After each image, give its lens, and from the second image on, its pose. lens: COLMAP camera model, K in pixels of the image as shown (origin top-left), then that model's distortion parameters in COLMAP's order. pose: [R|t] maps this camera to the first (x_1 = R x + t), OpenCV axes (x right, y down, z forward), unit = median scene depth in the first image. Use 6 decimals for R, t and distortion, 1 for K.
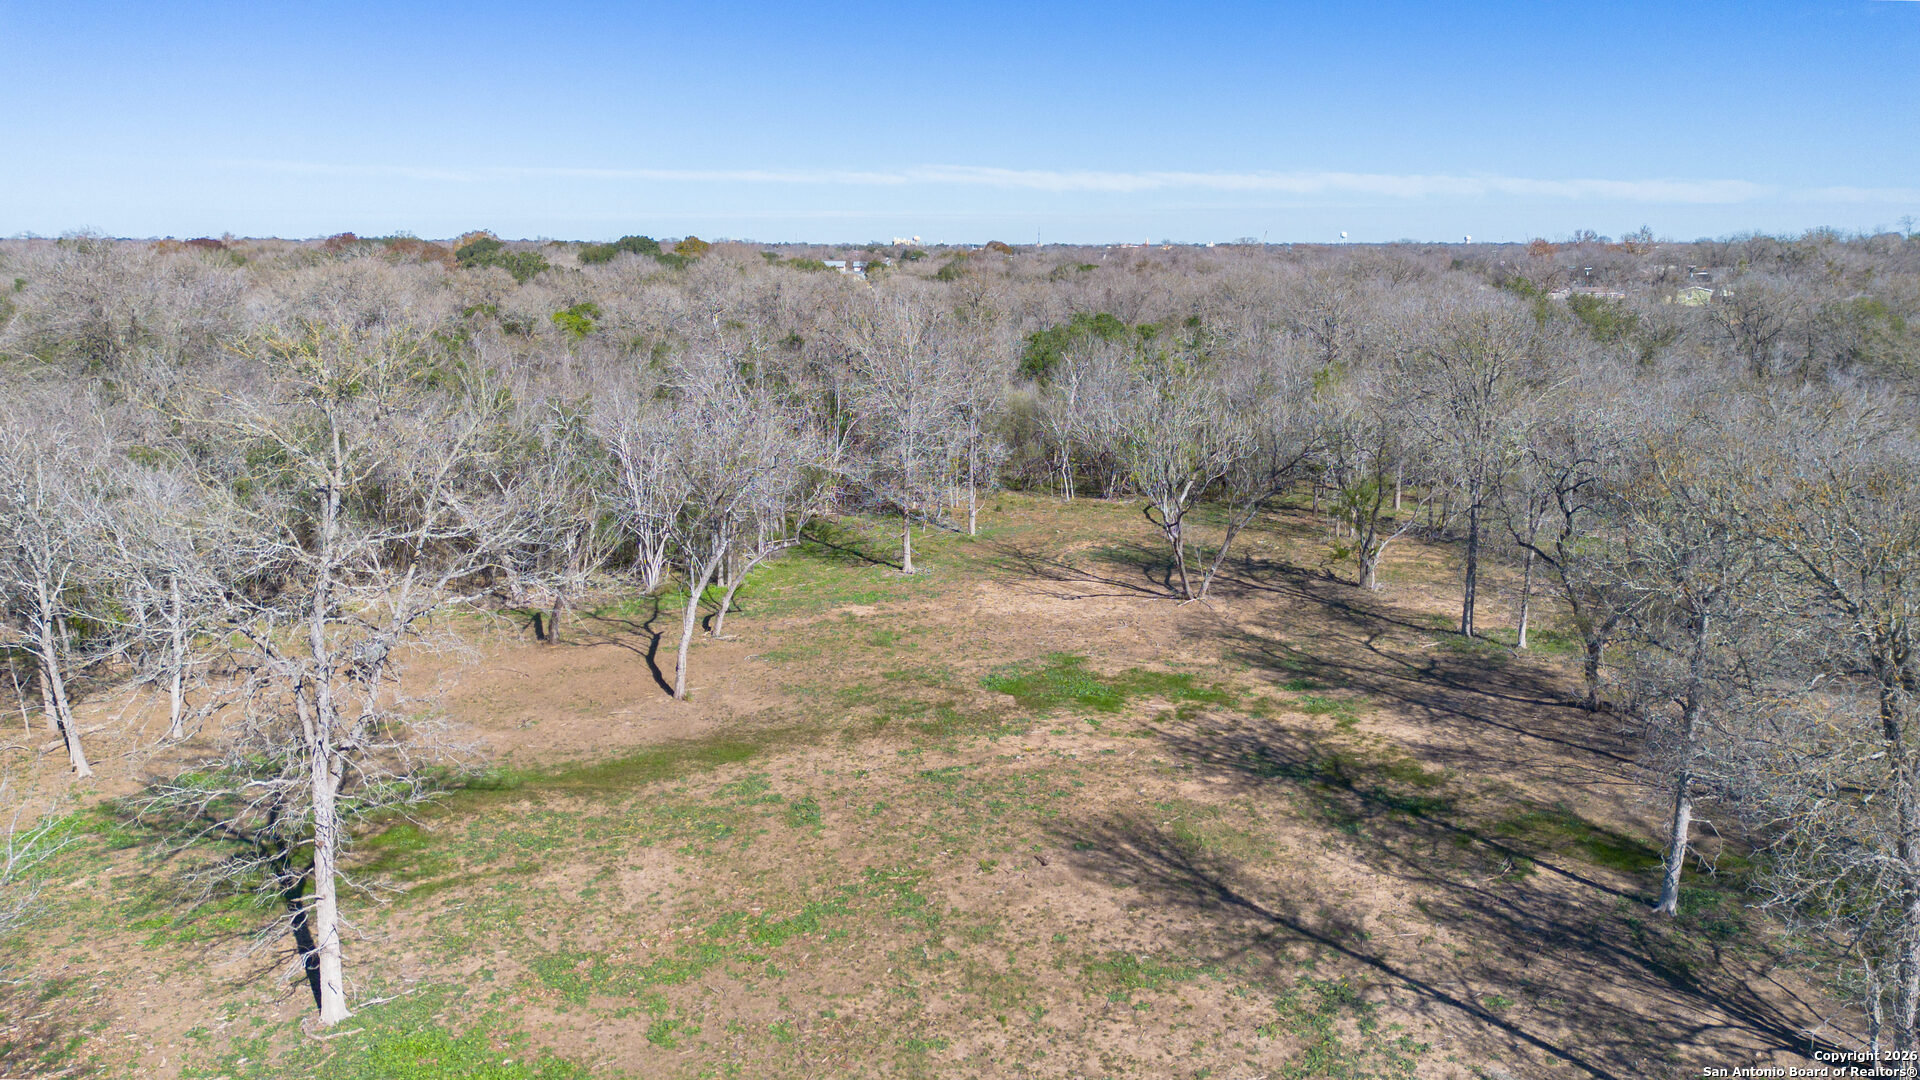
lens RADIAL K [[1386.1, 0, 961.7], [0, 1386.1, 544.8], [0, 0, 1]] dist [0.075186, -0.086260]
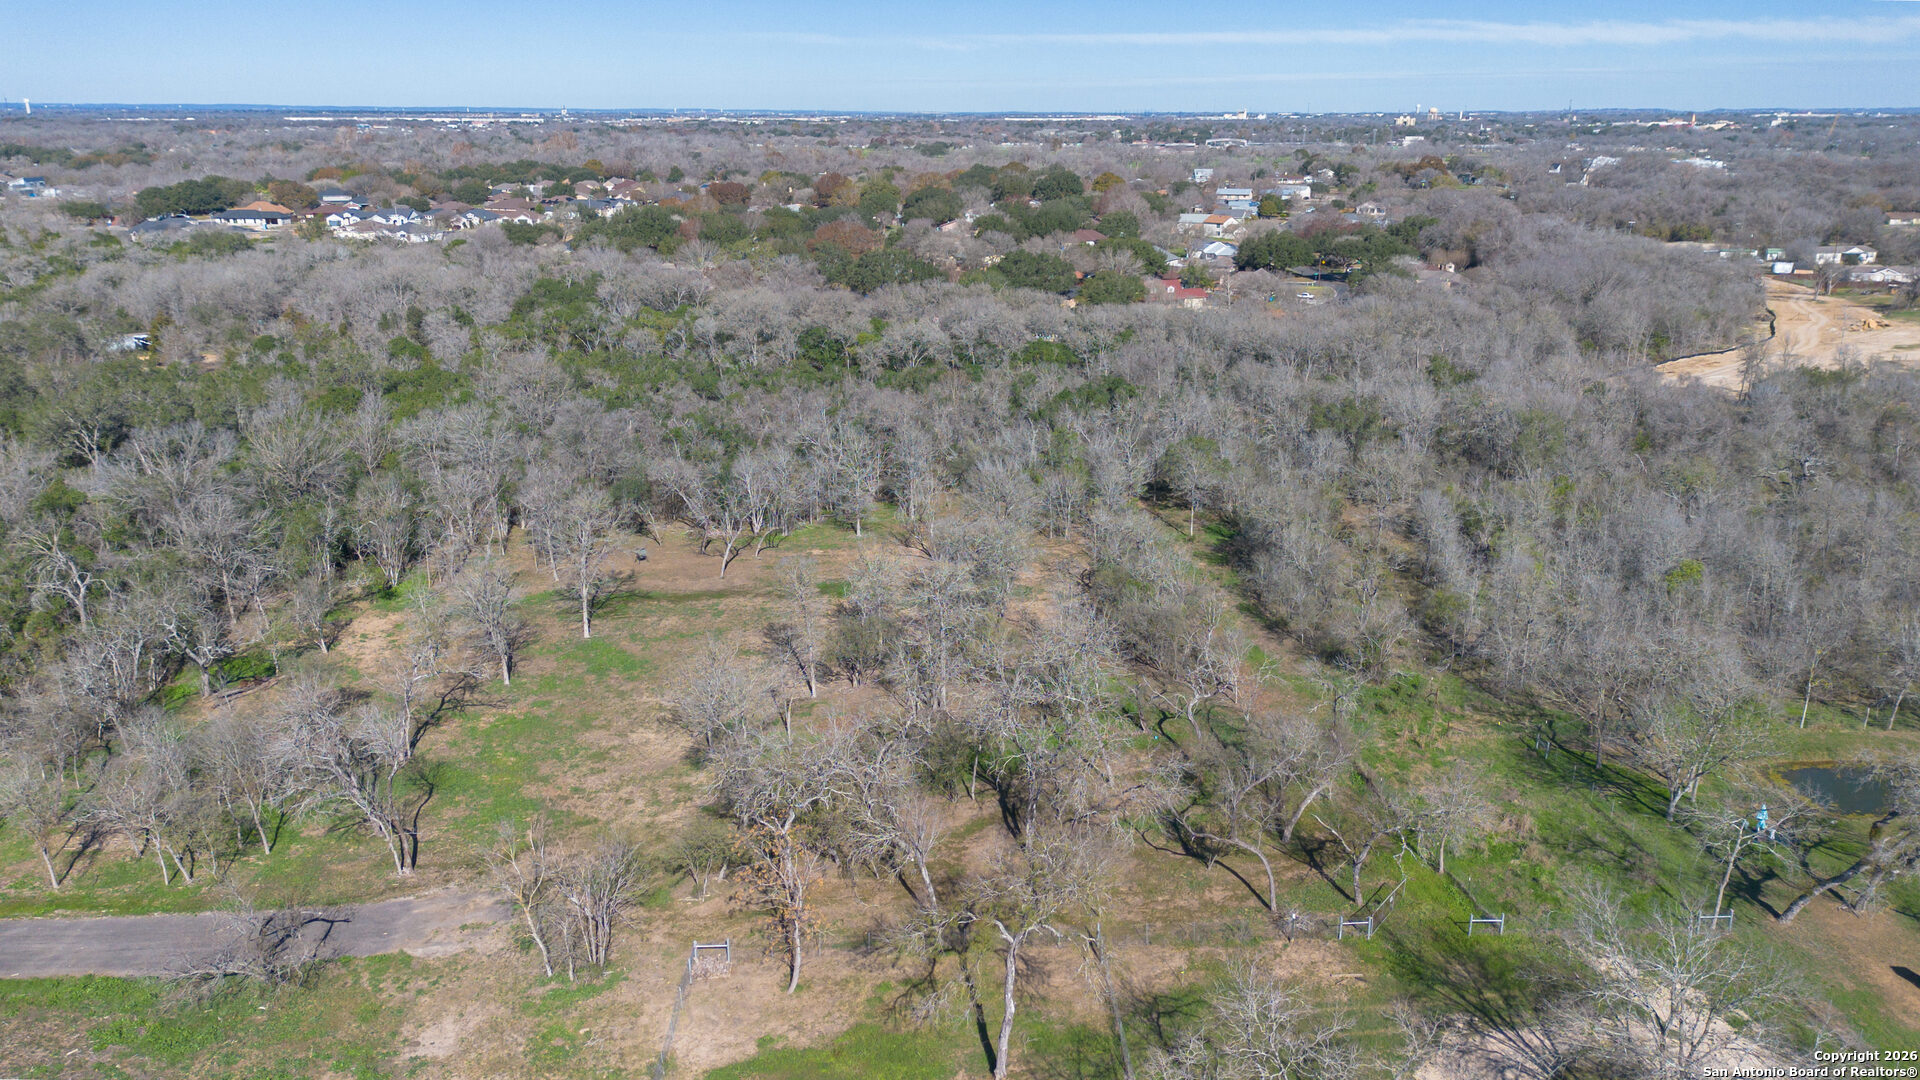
lens RADIAL K [[1386.1, 0, 961.7], [0, 1386.1, 544.8], [0, 0, 1]] dist [0.075186, -0.086260]
pose [[0.938173, 0.102115, -0.330763, 1.219674], [-0.072453, 0.992262, 0.100831, -0.291393], [0.338500, -0.070632, 0.938312, -1.599622]]
